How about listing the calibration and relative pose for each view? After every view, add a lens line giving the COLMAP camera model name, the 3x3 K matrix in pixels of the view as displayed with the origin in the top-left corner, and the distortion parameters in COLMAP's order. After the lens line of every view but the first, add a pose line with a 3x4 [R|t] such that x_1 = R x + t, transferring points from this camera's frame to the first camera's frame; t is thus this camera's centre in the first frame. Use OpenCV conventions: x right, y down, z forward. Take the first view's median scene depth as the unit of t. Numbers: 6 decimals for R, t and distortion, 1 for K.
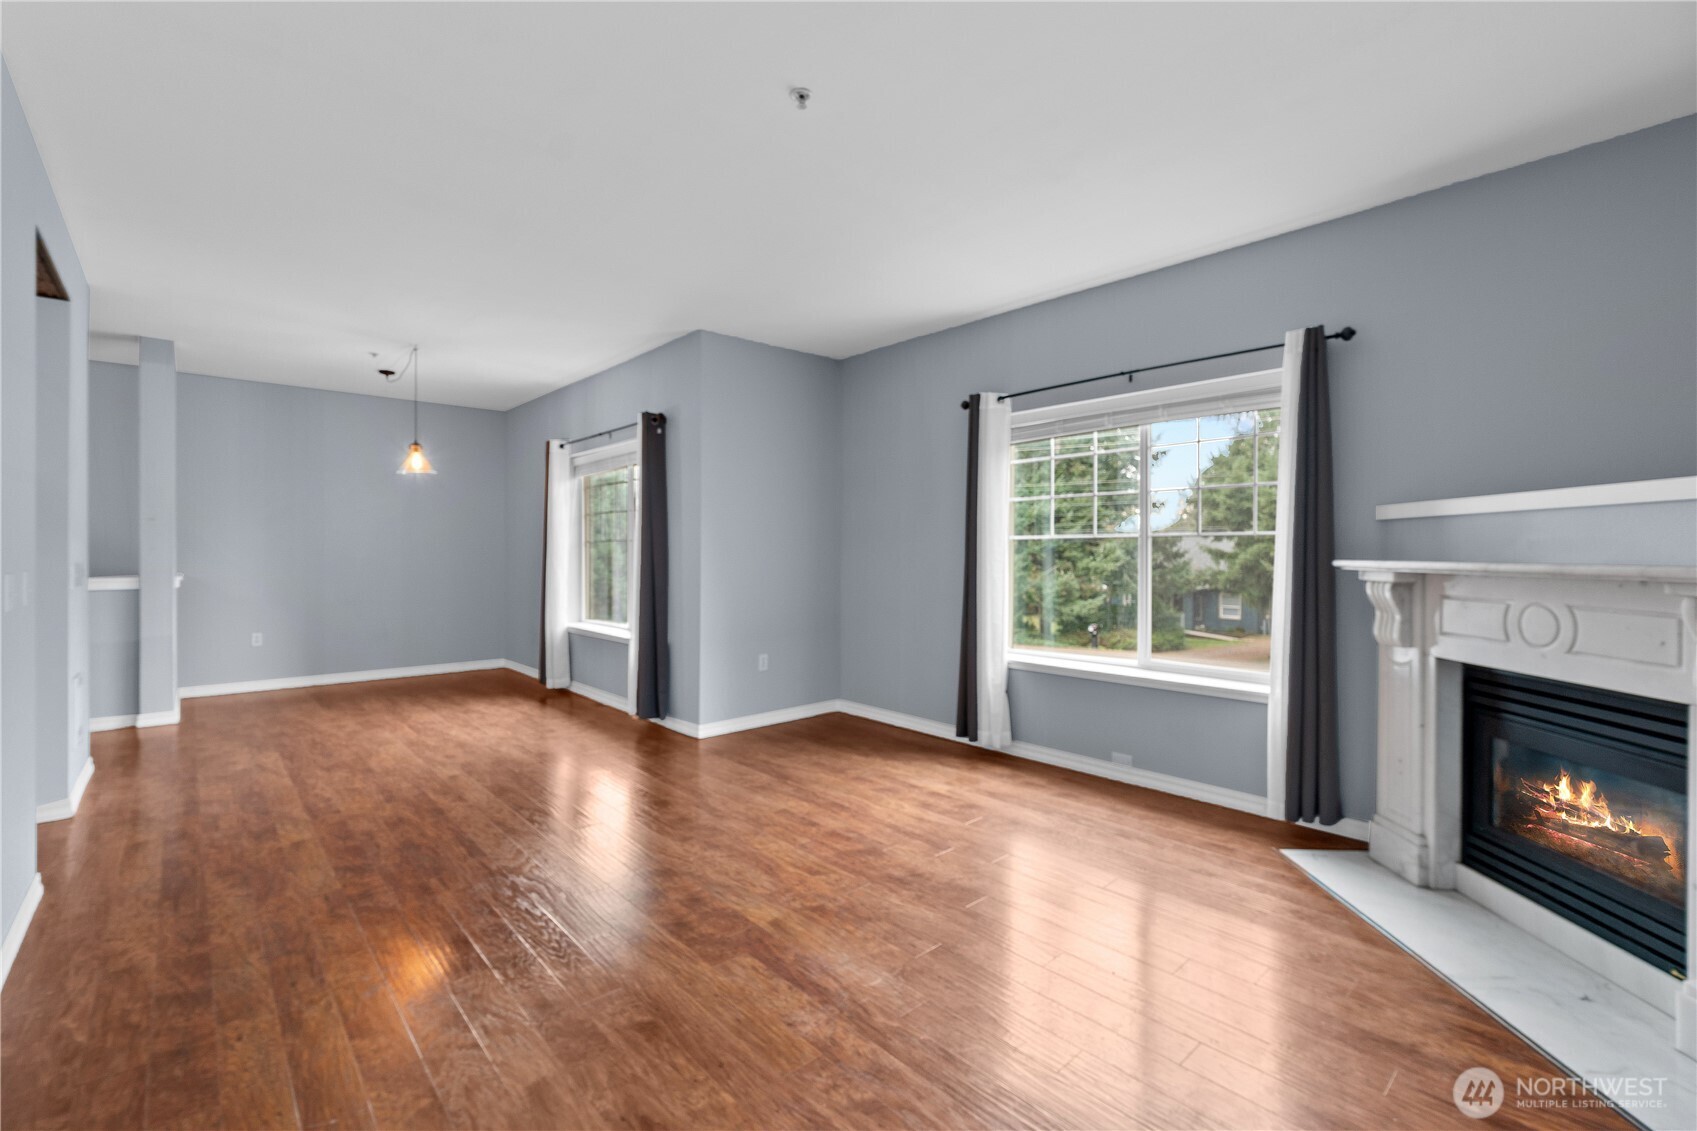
lens RADIAL K [[729.3, 0, 840.7], [0, 729.3, 556.7], [0, 0, 1]] dist [-0.008412, 0.000321]
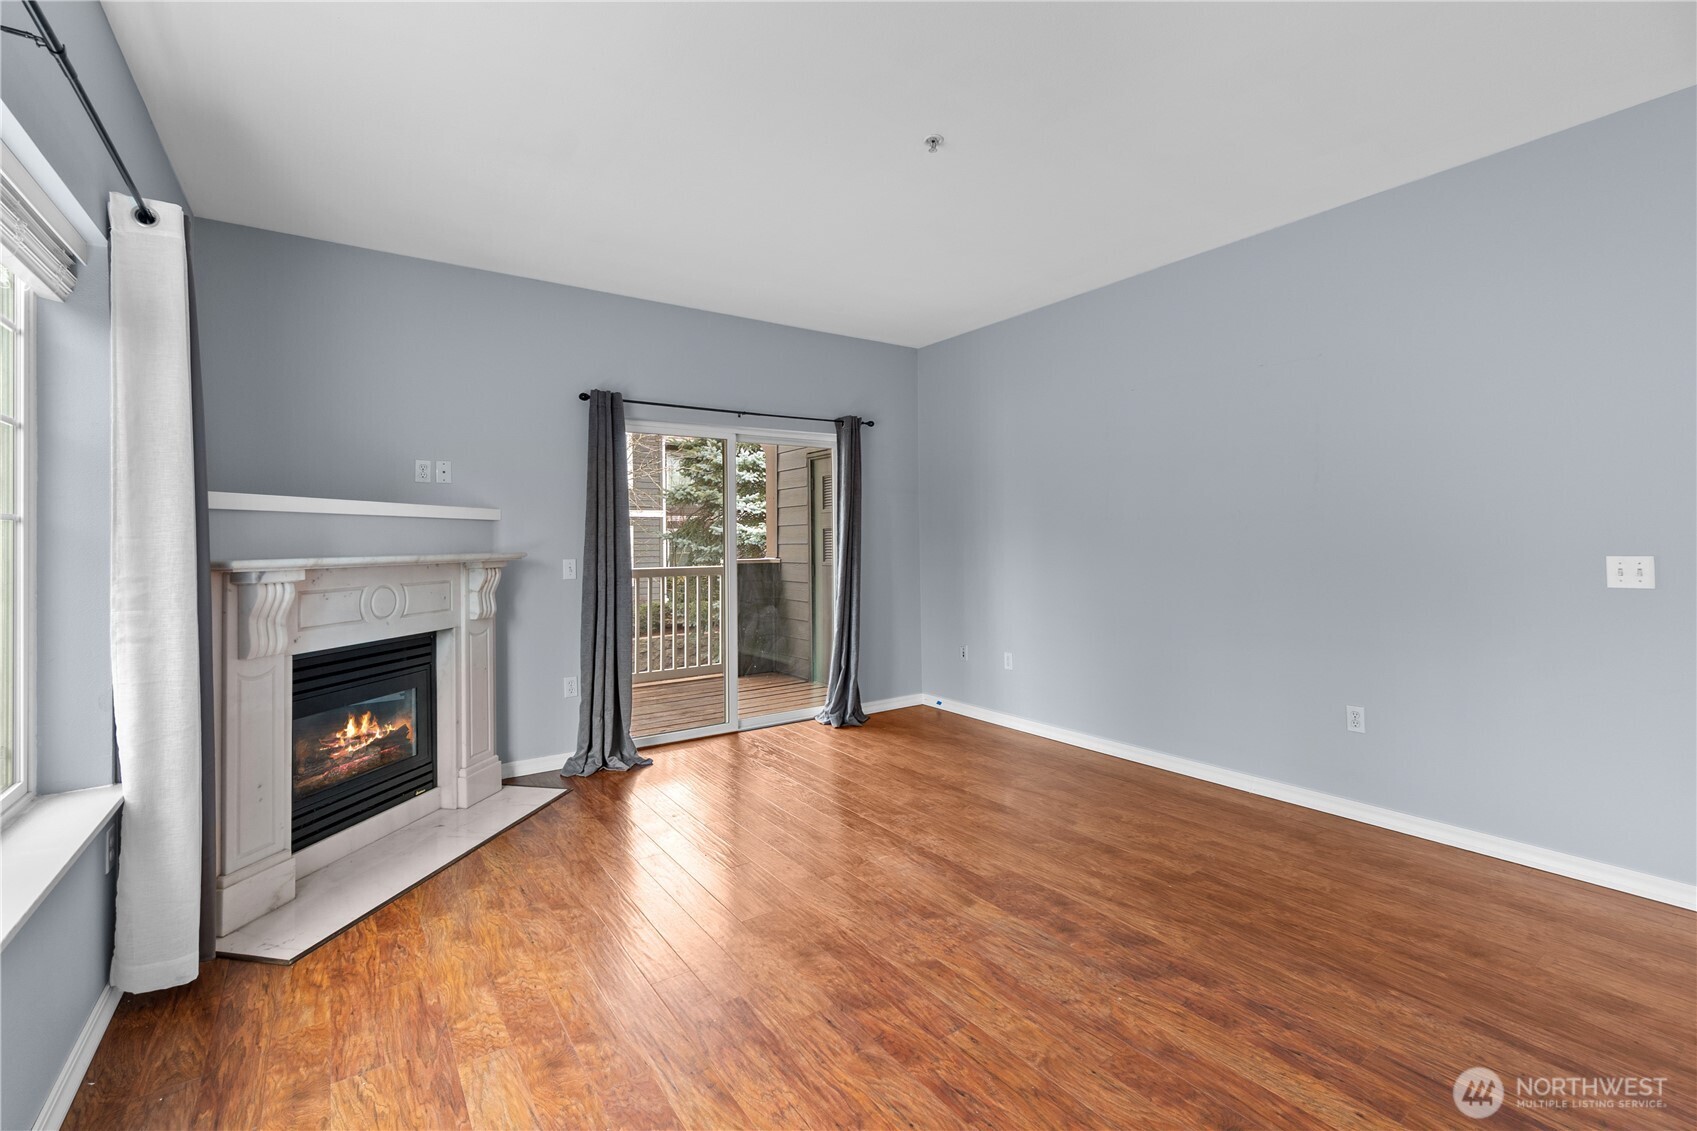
lens RADIAL K [[731.6, 0, 843.8], [0, 731.6, 537.5], [0, 0, 1]] dist [-0.008100, 0.000205]
pose [[-0.992467, 0.008401, 0.122225, -0.030304], [0.008323, 0.999965, -0.001148, -0.010290], [-0.122231, -0.000122, -0.992502, 1.390378]]
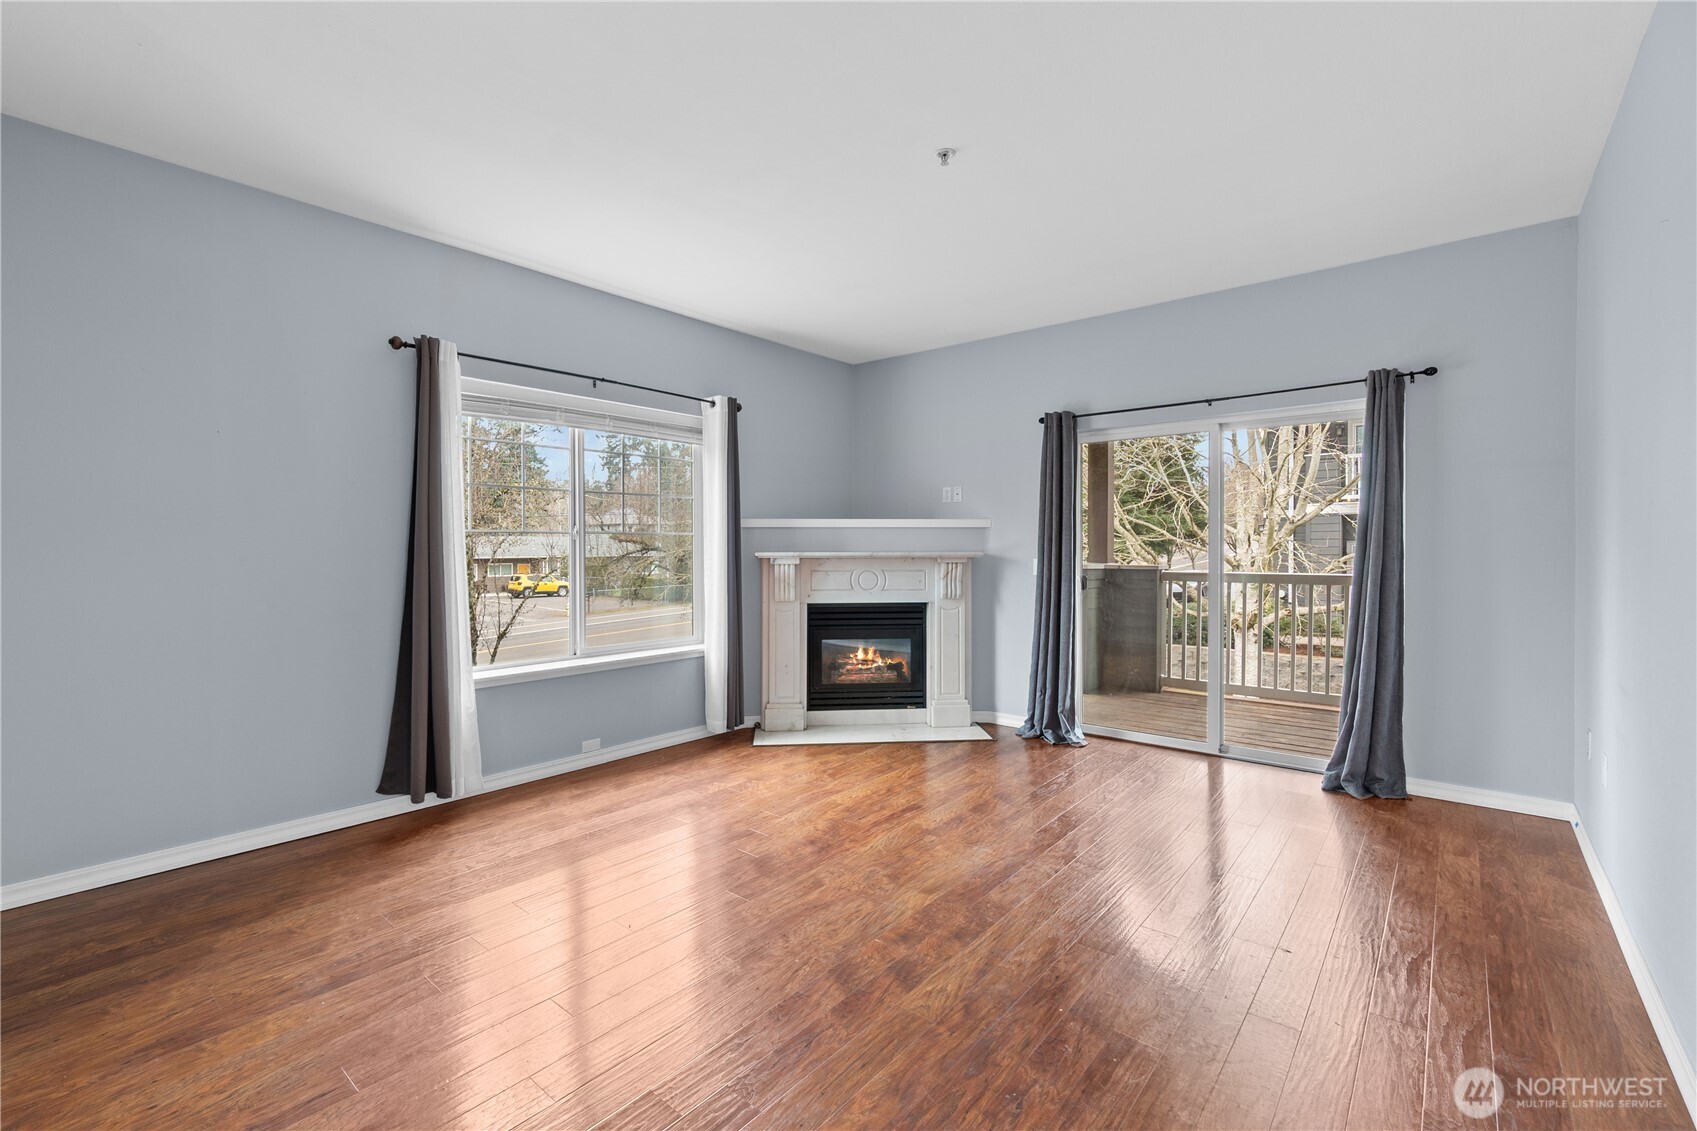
lens RADIAL K [[736.8, 0, 843.7], [0, 736.8, 556.0], [0, 0, 1]] dist [-0.007164, 0.000064]
pose [[-0.140093, -0.014771, 0.990028, -0.777339], [0.005086, 0.999865, 0.015637, -0.008858], [-0.990125, 0.007225, -0.139999, 0.863064]]
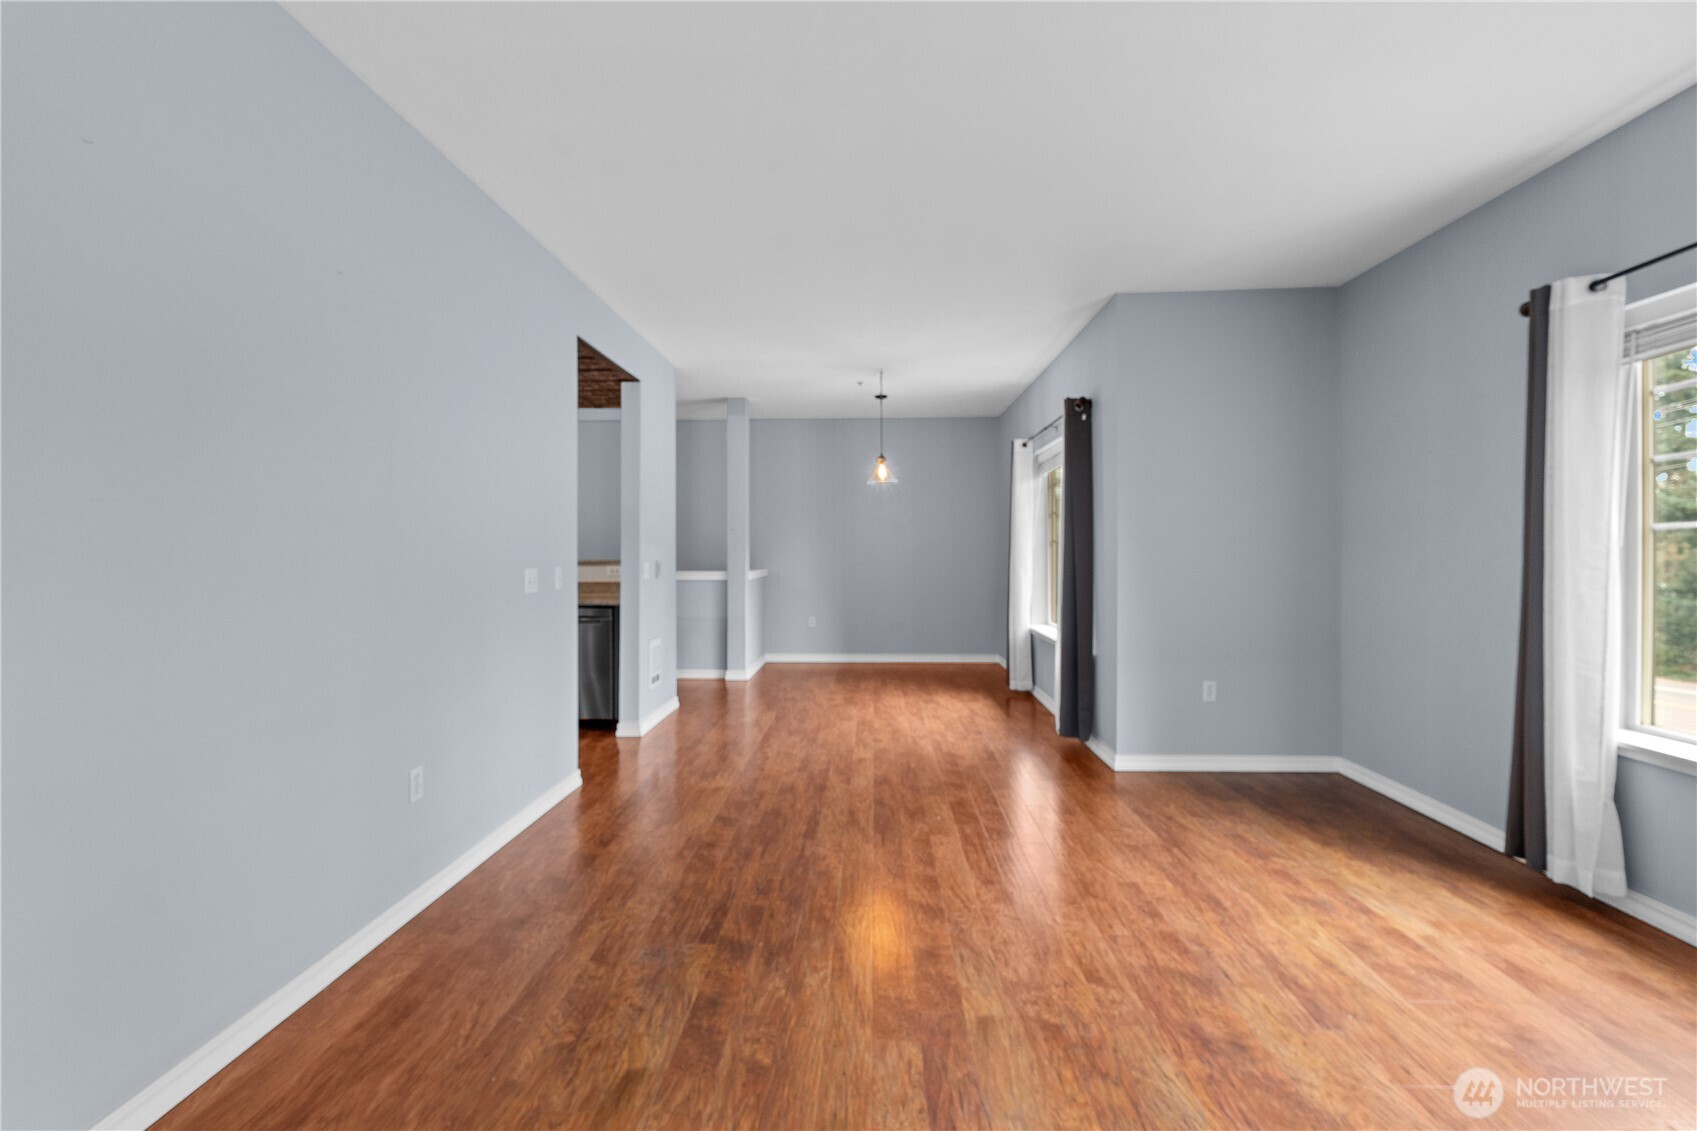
lens RADIAL K [[734.3, 0, 844.5], [0, 734.3, 552.5], [0, 0, 1]] dist [-0.002383, 0.000536]
pose [[0.713689, -0.001860, -0.700460, 0.246071], [-0.001146, 0.999992, -0.003823, -0.004109], [0.700462, 0.003531, 0.713681, 0.215710]]
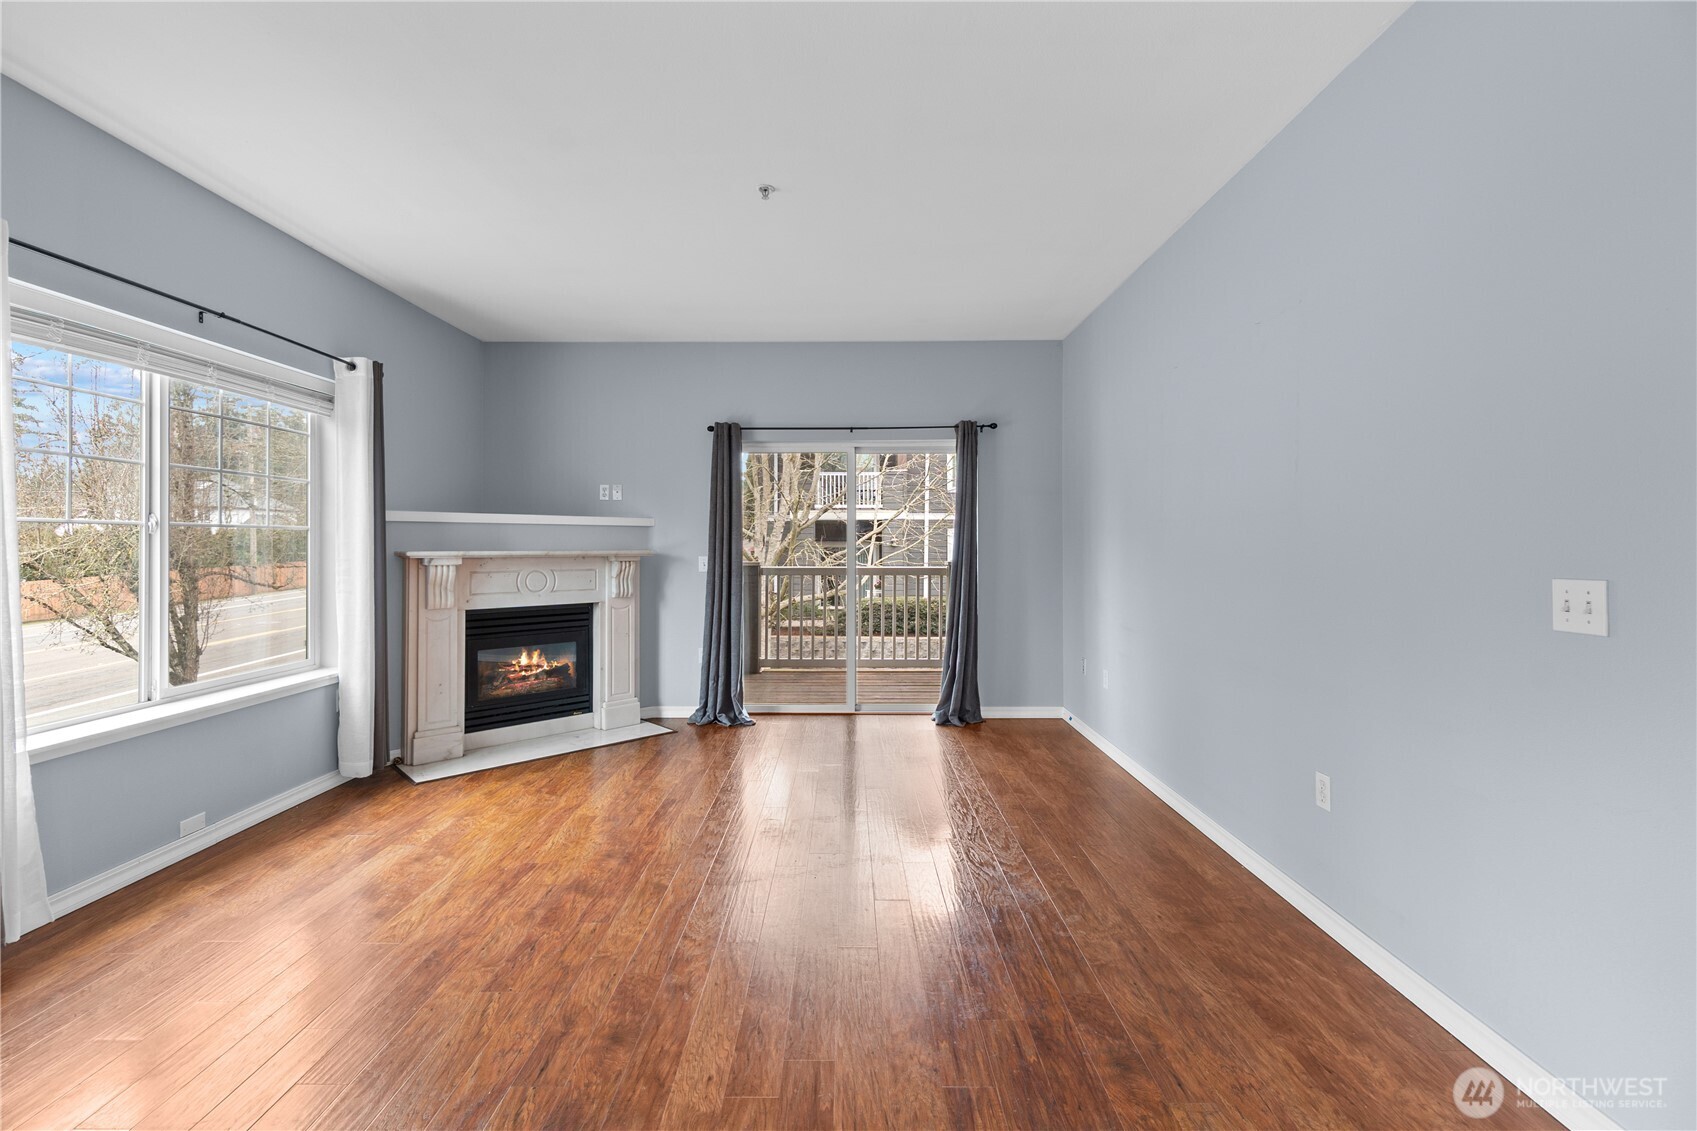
lens RADIAL K [[735.2, 0, 843.9], [0, 735.2, 547.3], [0, 0, 1]] dist [-0.008556, 0.000380]
pose [[-0.739332, -0.004205, 0.673328, -0.664274], [0.000574, 0.999976, 0.006875, -0.009043], [-0.673341, 0.005470, -0.739312, 1.208953]]
